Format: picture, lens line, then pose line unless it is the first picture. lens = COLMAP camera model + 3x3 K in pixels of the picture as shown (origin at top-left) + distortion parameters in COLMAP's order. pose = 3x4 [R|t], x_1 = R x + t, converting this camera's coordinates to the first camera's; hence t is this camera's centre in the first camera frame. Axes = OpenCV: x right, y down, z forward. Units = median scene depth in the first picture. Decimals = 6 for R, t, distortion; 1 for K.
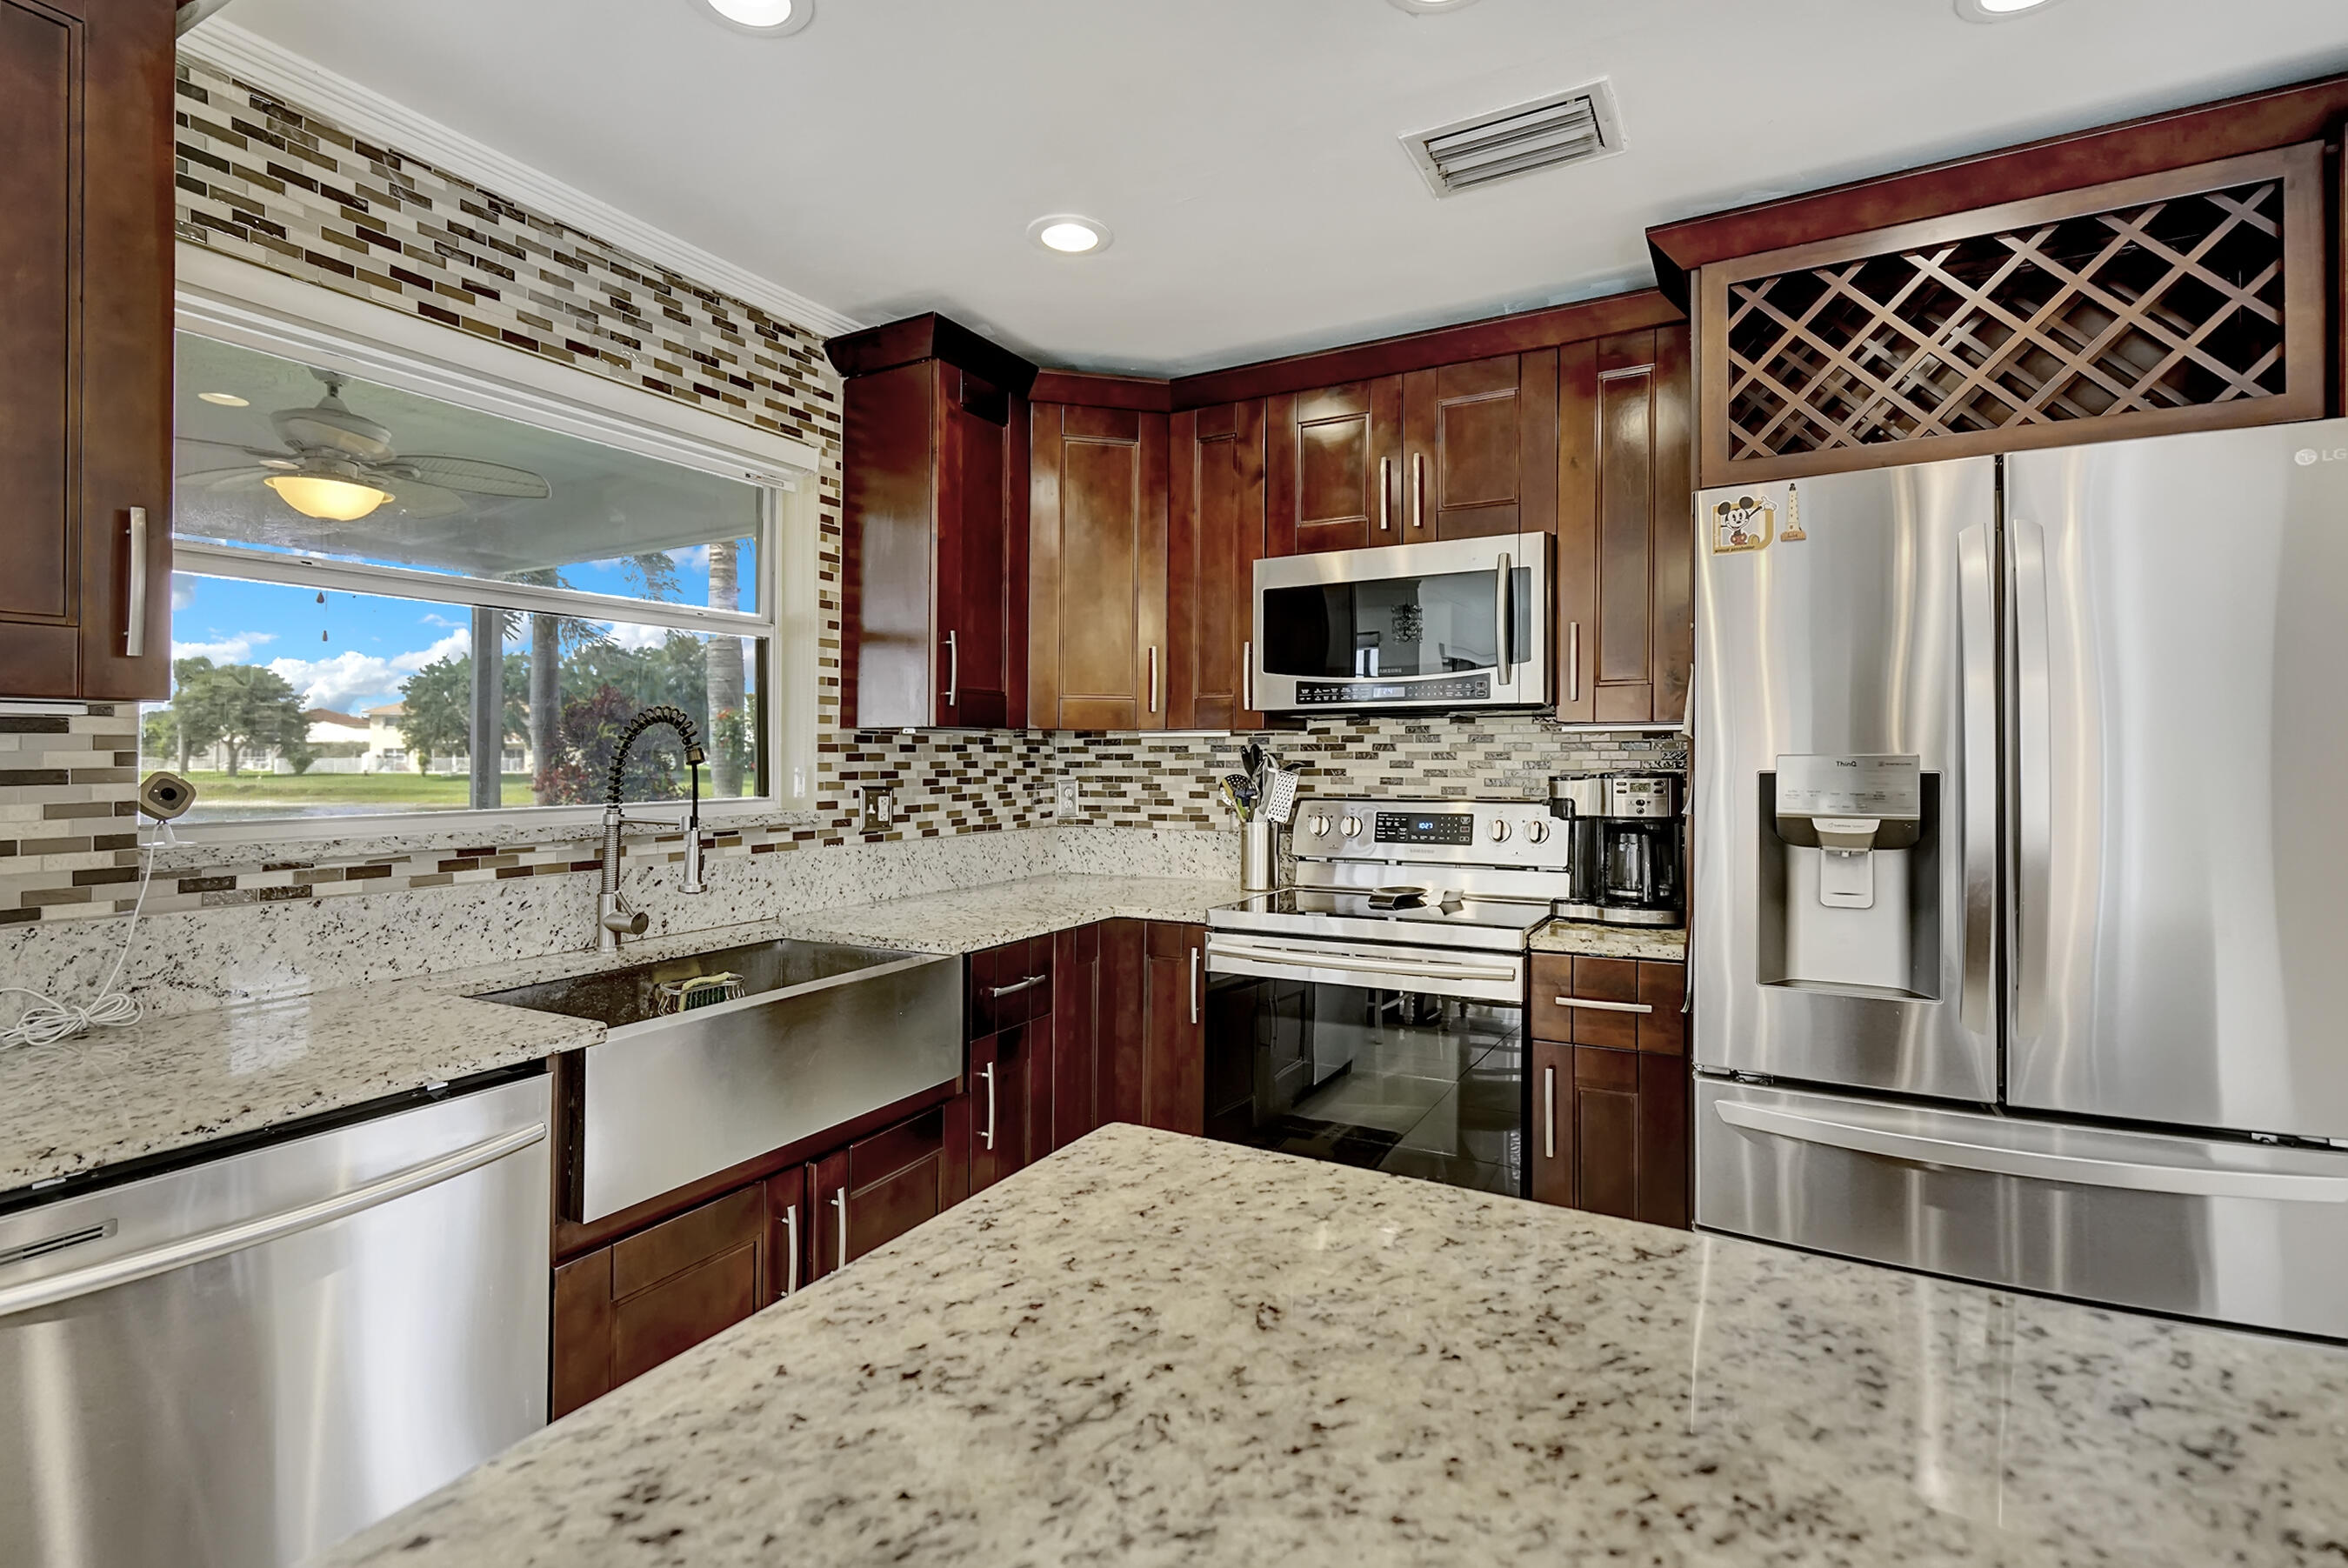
lens RADIAL K [[1082.2, 0, 1193.8], [0, 1082.2, 740.3], [0, 0, 1]] dist [-0.004783, 0.003064]
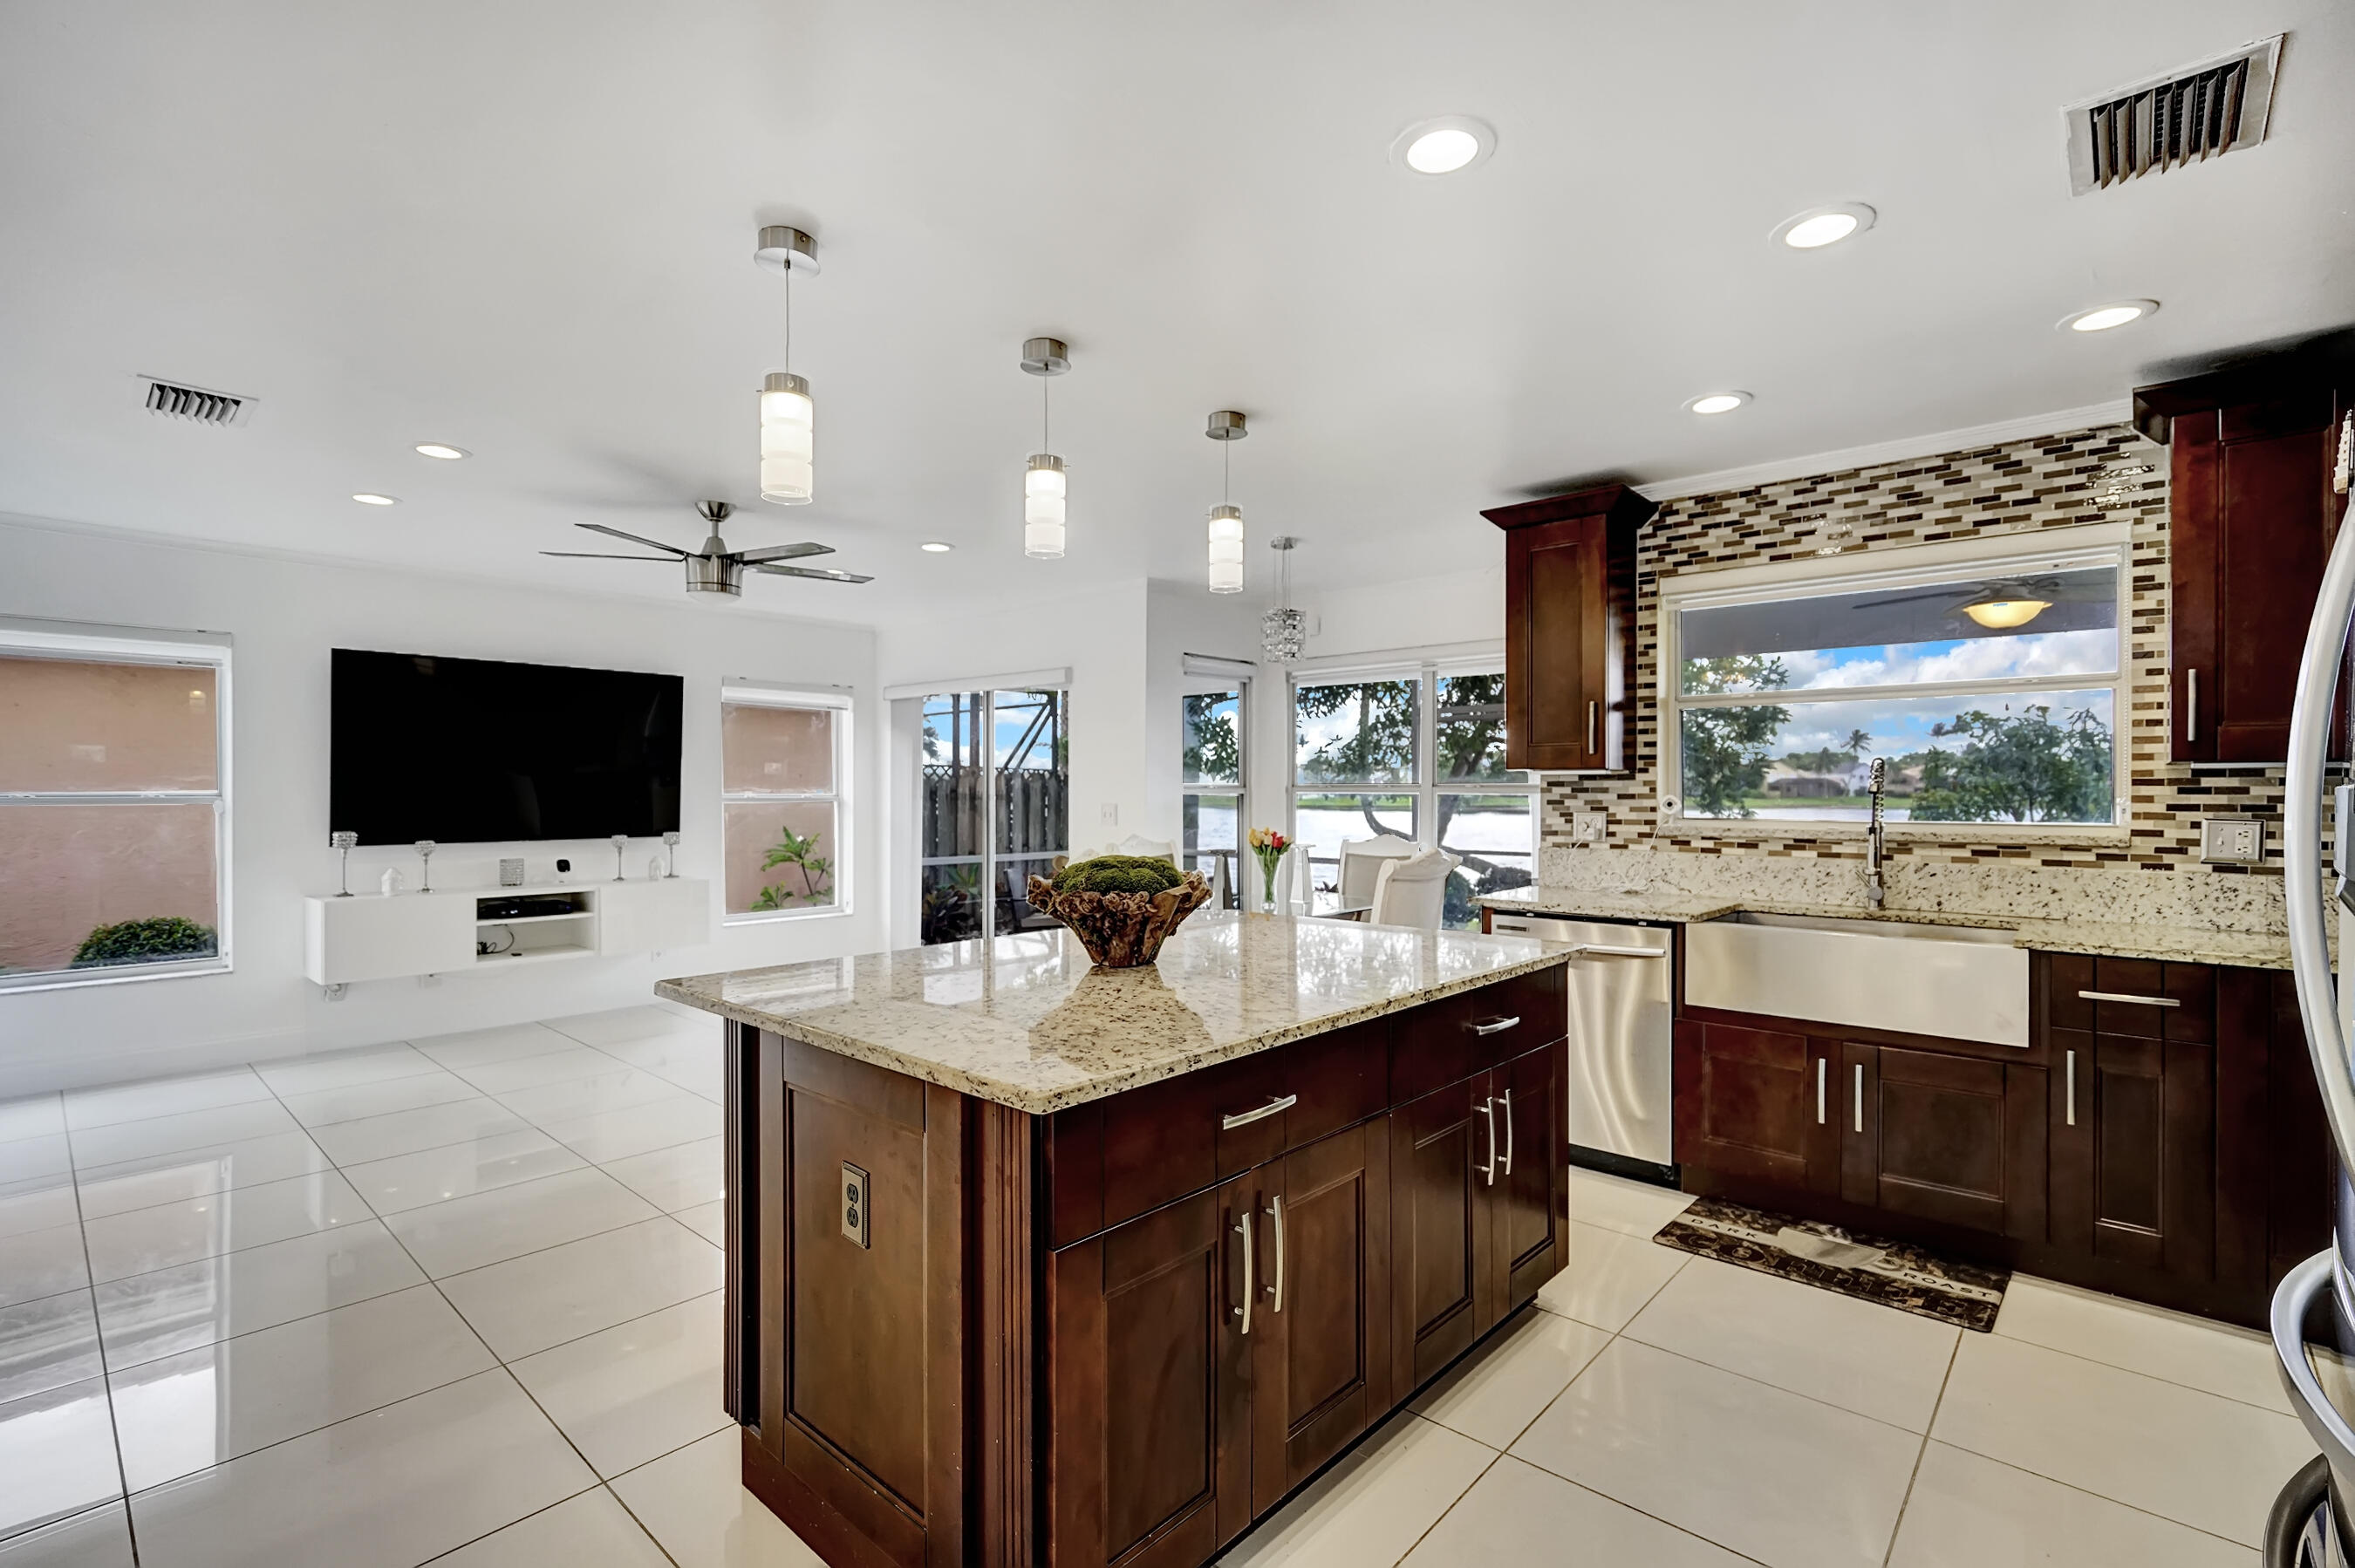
lens RADIAL K [[1085.3, 0, 1153.4], [0, 1085.3, 786.9], [0, 0, 1]] dist [-0.004783, 0.003064]
pose [[-0.250009, -0.002991, -0.968239, 1.126712], [0.011187, 0.999920, -0.005977, 0.007680], [0.968179, -0.012326, -0.249955, 0.314153]]
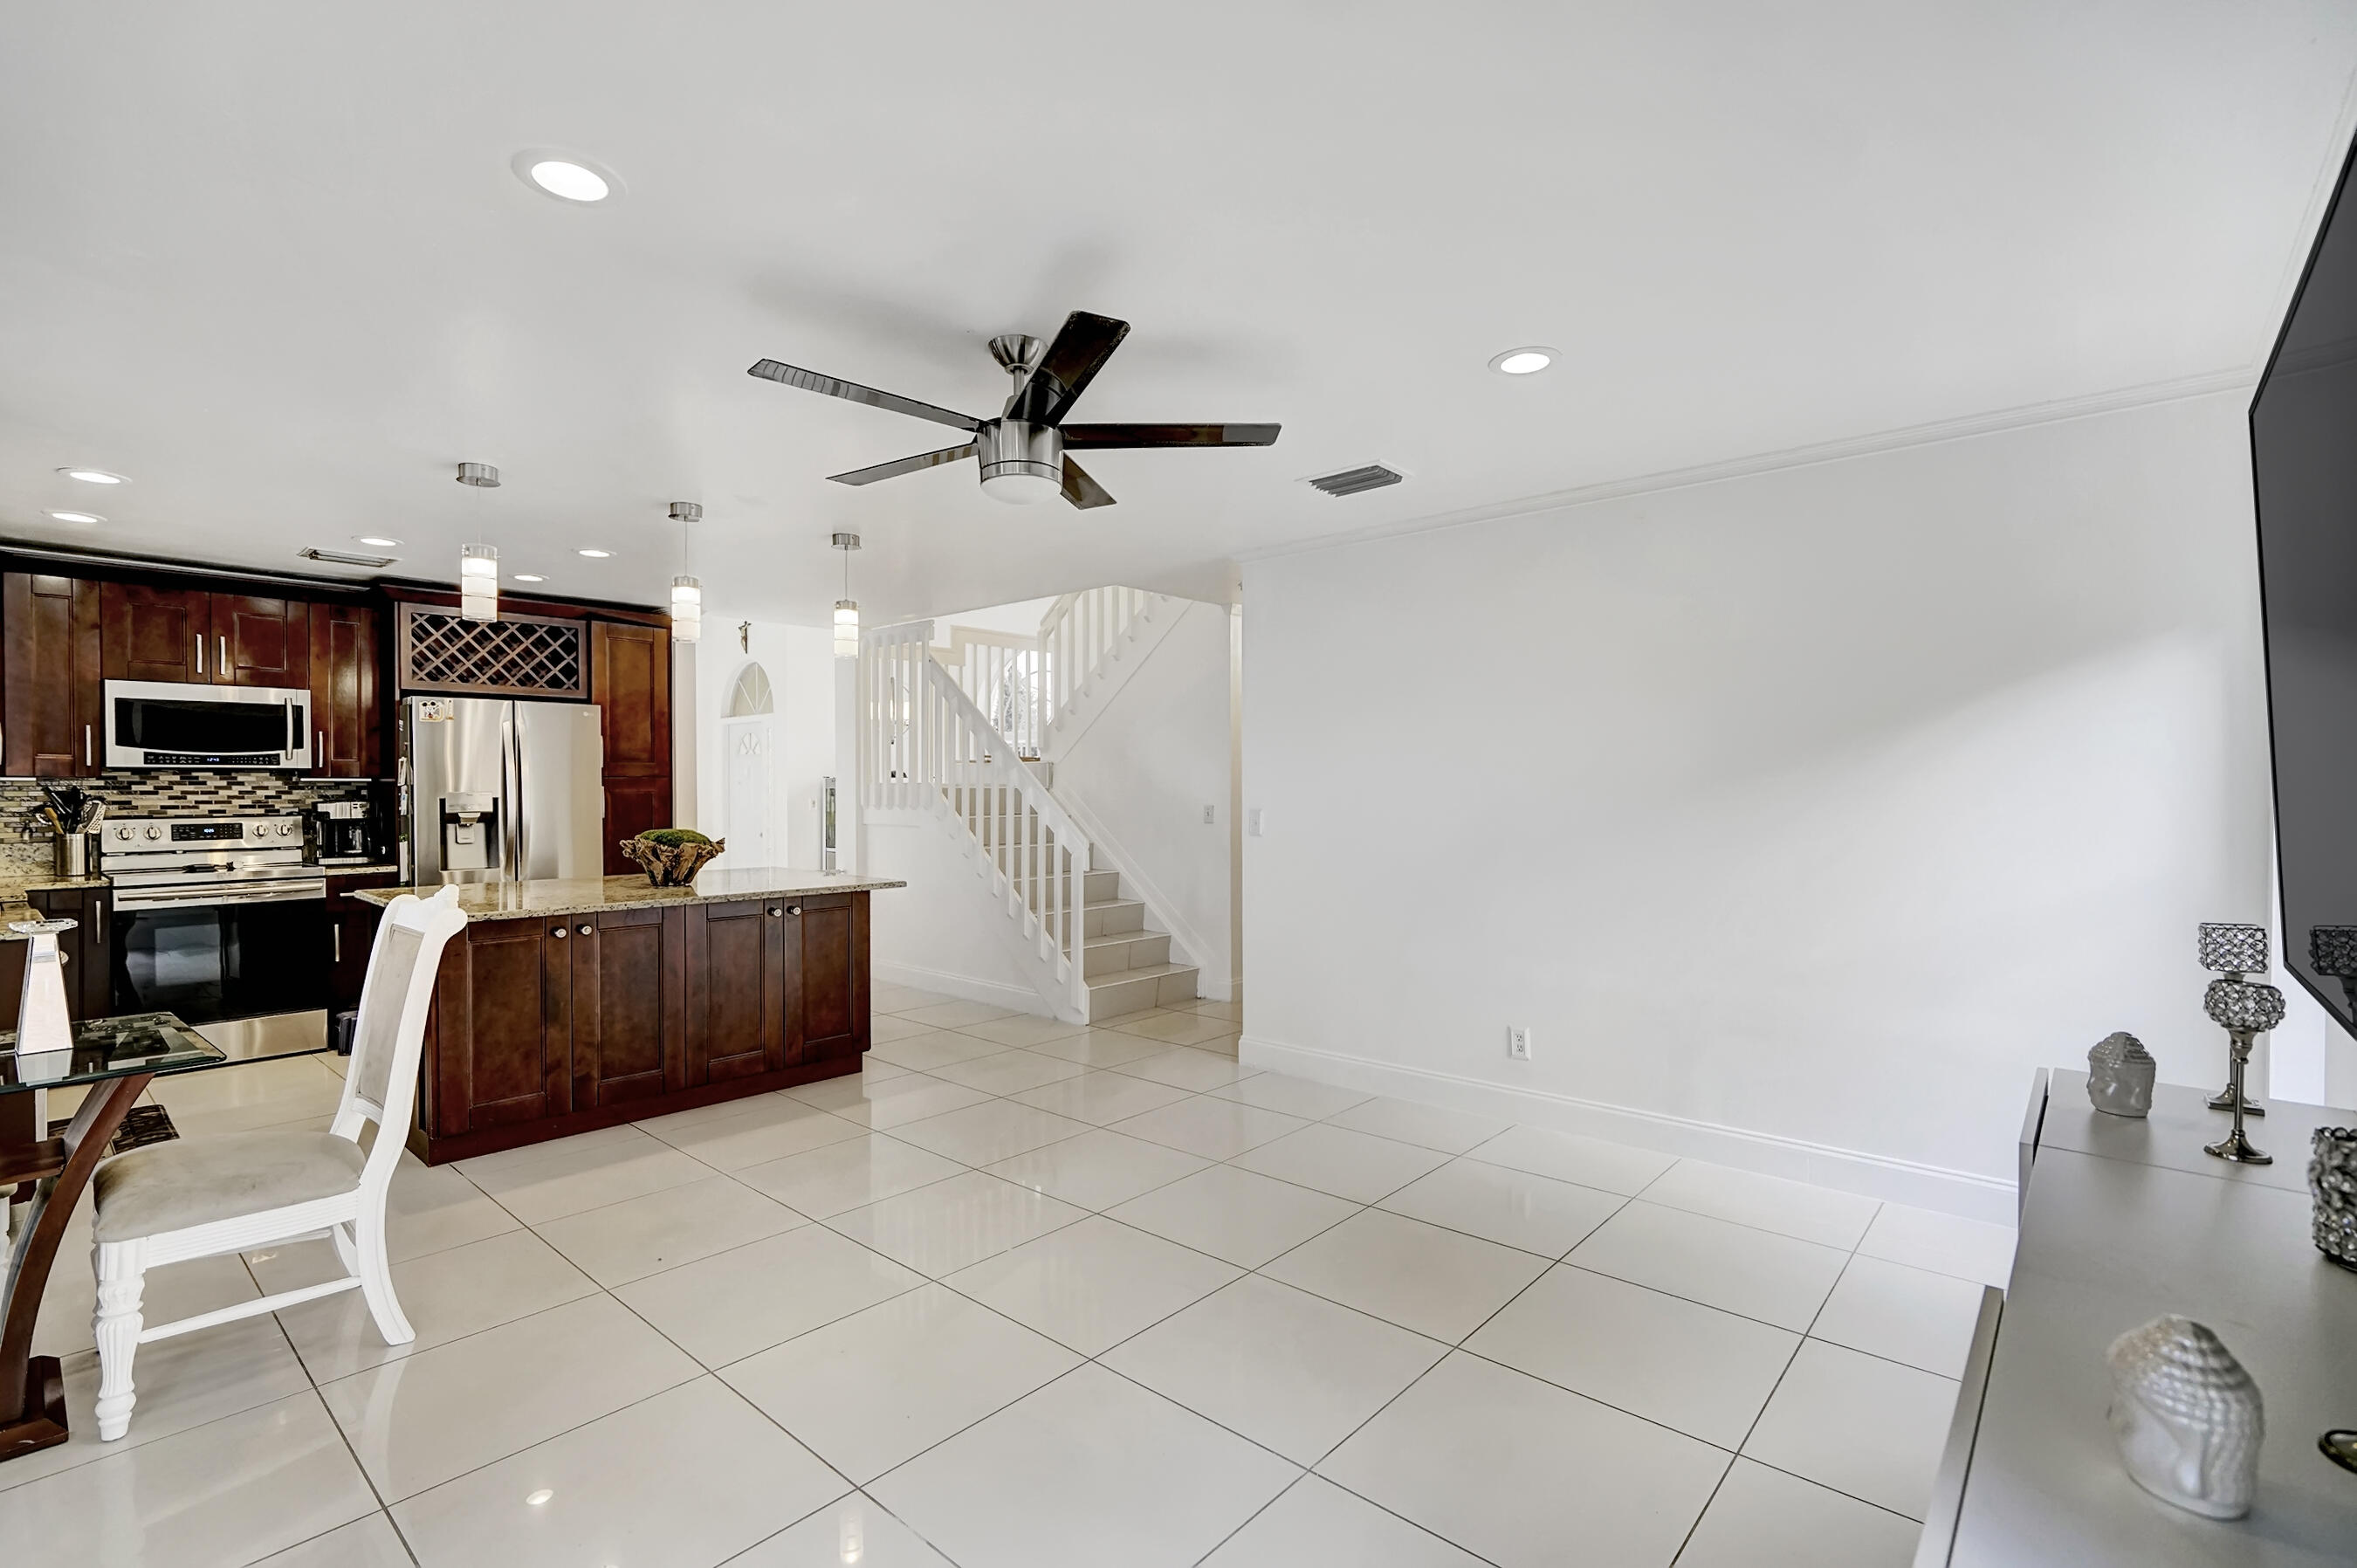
lens RADIAL K [[1086.4, 0, 1166.0], [0, 1086.4, 805.8], [0, 0, 1]] dist [-0.004783, 0.003064]
pose [[0.233591, -0.018012, 0.972168, -1.415585], [-0.011806, 0.999702, 0.021359, -0.026183], [-0.972263, -0.016466, 0.233309, -1.206913]]
